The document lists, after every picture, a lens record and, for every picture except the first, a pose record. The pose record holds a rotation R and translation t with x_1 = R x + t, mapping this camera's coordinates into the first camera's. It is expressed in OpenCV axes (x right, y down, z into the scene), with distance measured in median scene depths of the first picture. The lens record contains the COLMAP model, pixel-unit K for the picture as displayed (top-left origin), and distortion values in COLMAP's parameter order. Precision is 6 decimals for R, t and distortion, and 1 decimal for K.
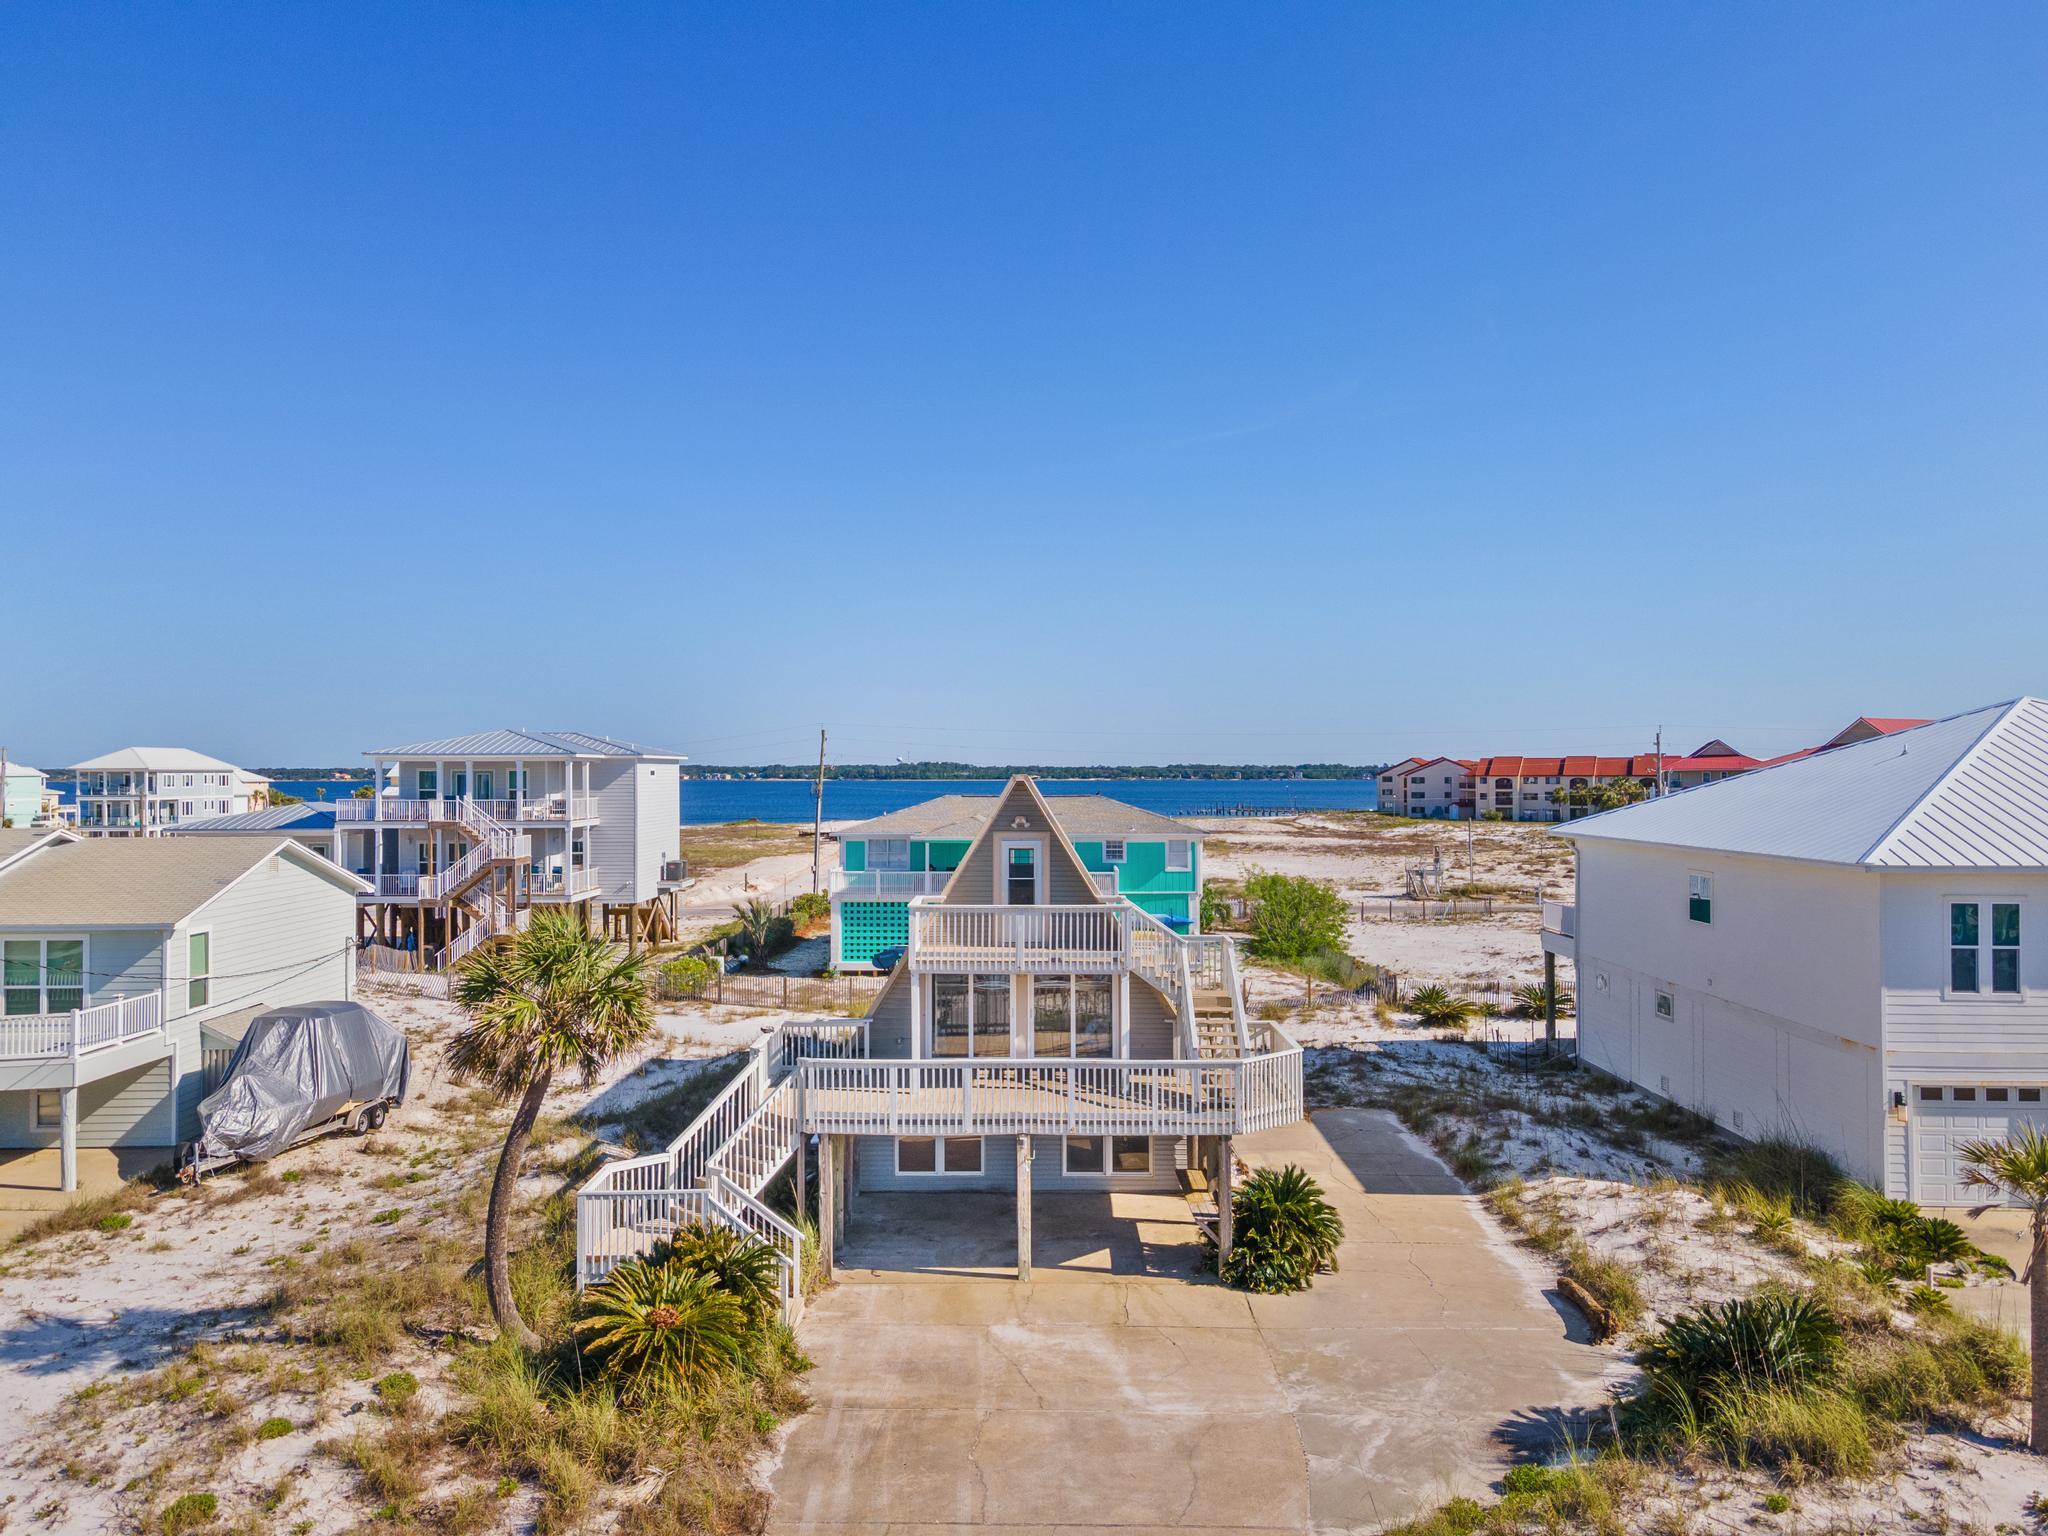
lens RADIAL K [[1482.7, 0, 1018.5], [0, 1482.7, 766.6], [0, 0, 1]] dist [0.036210, 0.014585]
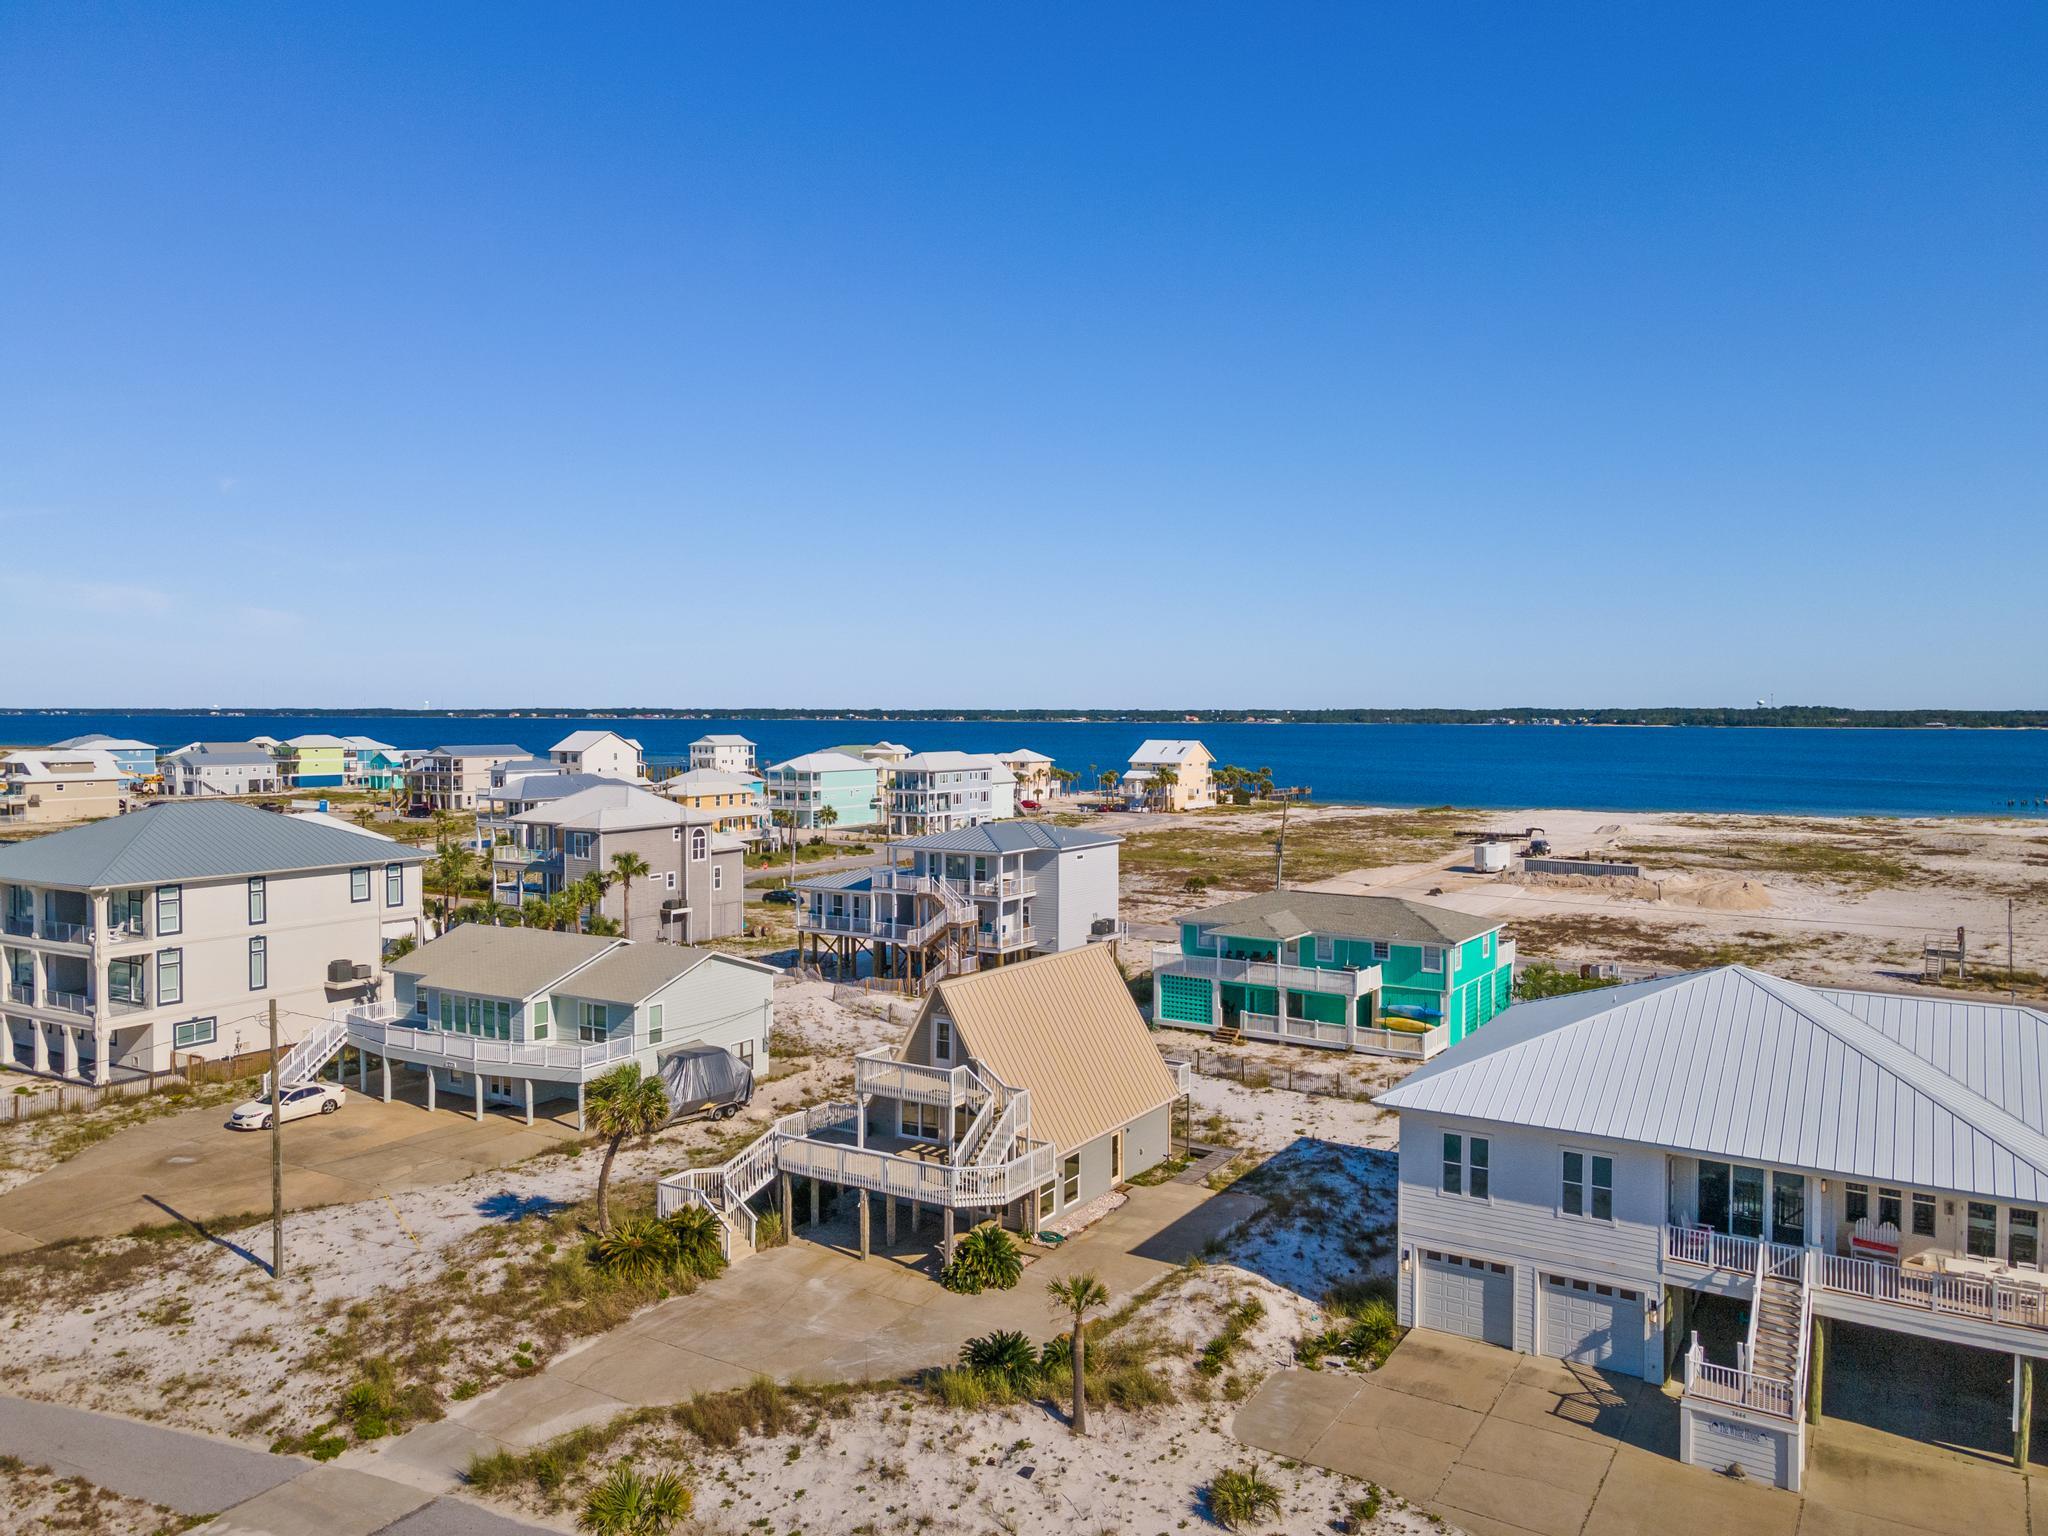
lens RADIAL K [[1482.7, 0, 1015.0], [0, 1482.7, 763.8], [0, 0, 1]] dist [0.036210, 0.014585]
pose [[0.853887, 0.020596, -0.520050, 0.818316], [-0.000852, 0.999271, 0.038176, -0.266572], [0.520457, -0.032155, 0.853282, -0.381697]]
